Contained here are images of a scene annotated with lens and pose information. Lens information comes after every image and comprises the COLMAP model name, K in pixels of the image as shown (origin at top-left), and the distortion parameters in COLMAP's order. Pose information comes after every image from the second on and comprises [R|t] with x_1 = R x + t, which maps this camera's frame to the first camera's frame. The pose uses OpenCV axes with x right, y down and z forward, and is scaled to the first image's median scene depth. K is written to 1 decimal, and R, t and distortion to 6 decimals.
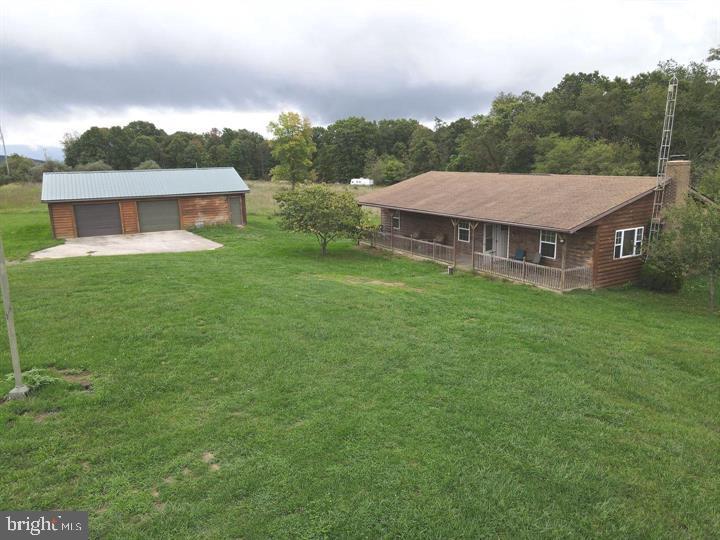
lens RADIAL K [[528.7, 0, 360.0], [0, 528.7, 270.0], [0, 0, 1]] dist [-0.000088, 0.022811]
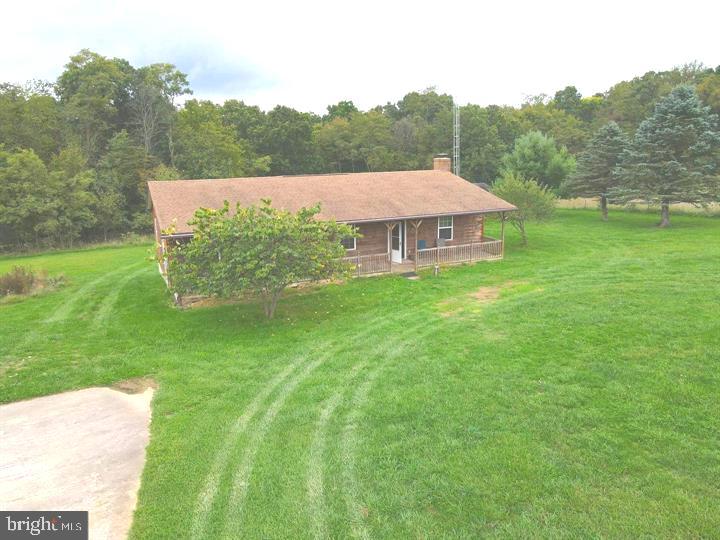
lens RADIAL K [[528.7, 0, 360.0], [0, 528.7, 270.0], [0, 0, 1]] dist [-0.000088, 0.022811]
pose [[0.108413, -0.204001, 0.972949, -0.519556], [0.228866, 0.957549, 0.175270, -0.133091], [-0.967402, 0.203673, 0.150500, 0.650506]]
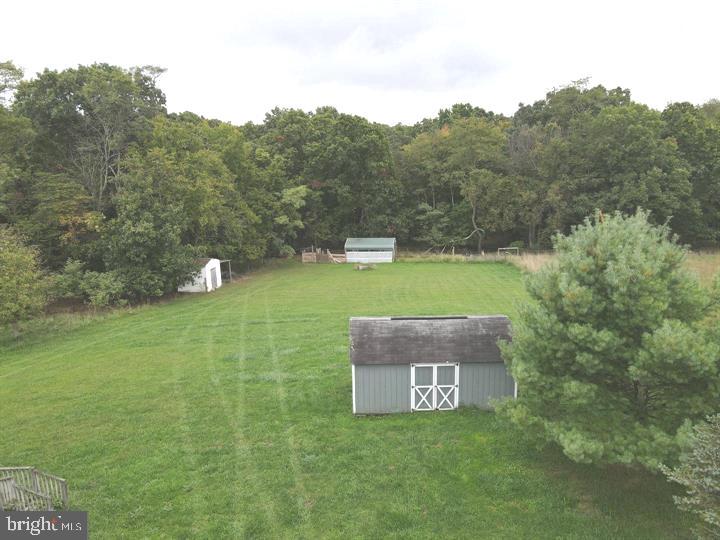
lens RADIAL K [[528.7, 0, 360.0], [0, 528.7, 270.0], [0, 0, 1]] dist [-0.000088, 0.022811]
pose [[0.442982, -0.184321, 0.877378, 0.374906], [0.202290, 0.973950, 0.102473, -0.172888], [-0.873410, 0.132091, 0.468729, 0.359282]]
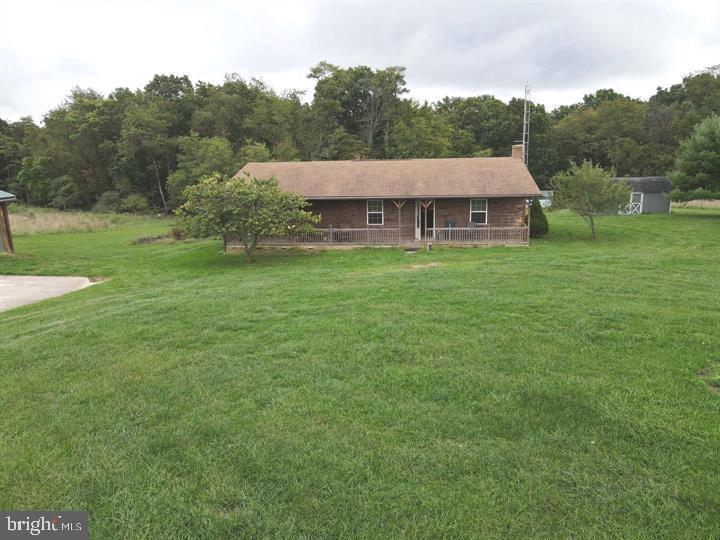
lens RADIAL K [[528.7, 0, 360.0], [0, 528.7, 270.0], [0, 0, 1]] dist [-0.000088, 0.022811]
pose [[0.605730, -0.167840, 0.777766, -0.485518], [0.180636, 0.980983, 0.071013, -0.035310], [-0.774894, 0.097478, 0.624529, 0.298471]]
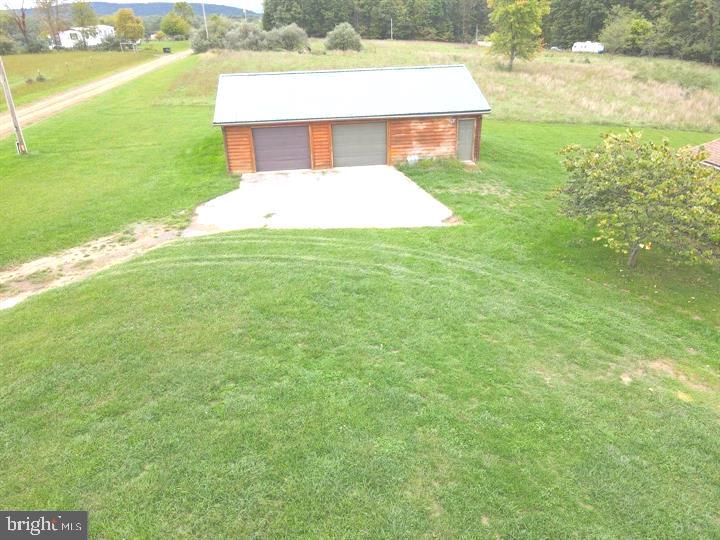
lens RADIAL K [[529.6, 0, 360.0], [0, 529.6, 270.0], [0, 0, 1]] dist [0.002765, 0.001962]
pose [[0.942510, 0.146070, -0.300565, -0.138878], [-0.065785, 0.962912, 0.261673, -0.123502], [0.327640, -0.226856, 0.917163, 0.305128]]
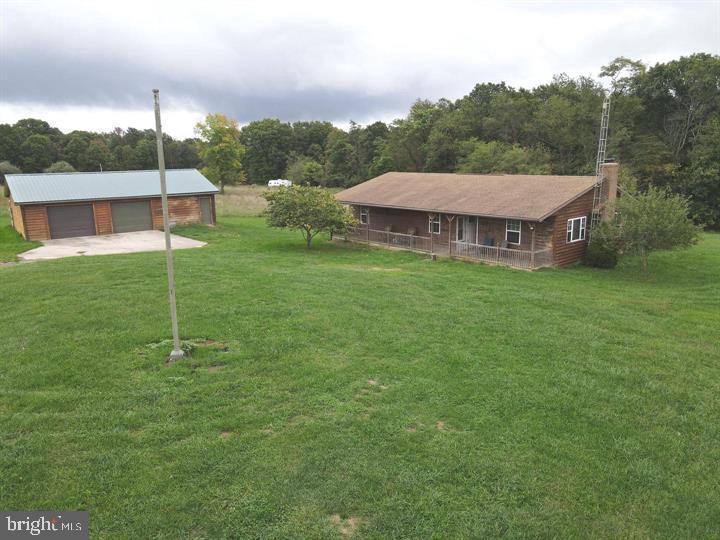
lens RADIAL K [[528.7, 0, 360.0], [0, 528.7, 270.0], [0, 0, 1]] dist [-0.000088, 0.022811]
pose [[0.983881, -0.034950, 0.175378, -0.127427], [0.035381, 0.999374, 0.000669, 0.014844], [-0.175292, 0.005547, 0.984501, -0.077359]]
